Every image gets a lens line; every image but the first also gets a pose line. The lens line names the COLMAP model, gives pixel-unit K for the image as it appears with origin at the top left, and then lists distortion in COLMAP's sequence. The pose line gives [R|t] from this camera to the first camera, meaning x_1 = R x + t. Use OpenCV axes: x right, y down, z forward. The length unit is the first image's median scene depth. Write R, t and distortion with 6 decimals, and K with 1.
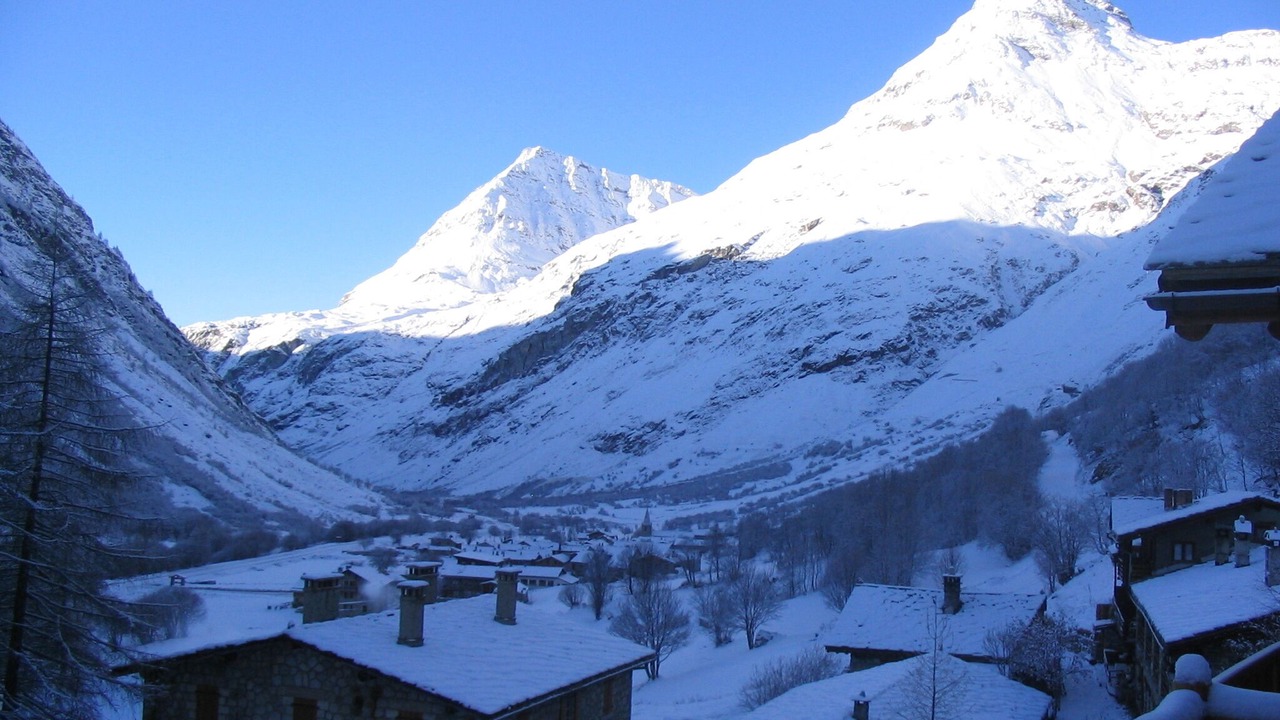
lens RADIAL K [[1051.4, 0, 640.0], [0, 1051.4, 360.0], [0, 0, 1]] dist [-0.025455, -0.000625]
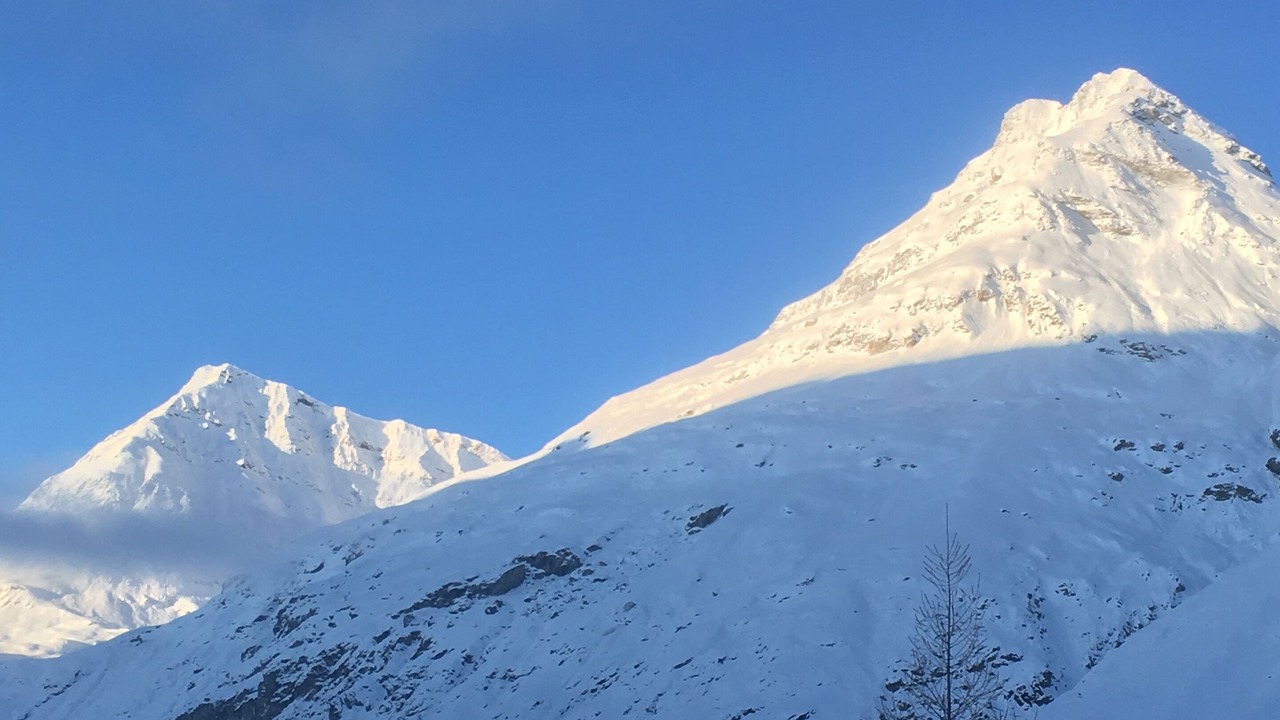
lens RADIAL K [[1051.4, 0, 640.0], [0, 1051.4, 360.0], [0, 0, 1]] dist [-0.025455, -0.000625]
pose [[0.986335, 0.043759, 0.158832, 0.033064], [0.000124, 0.963883, -0.266325, -0.058766], [-0.164749, 0.262705, 0.950707, 0.445142]]
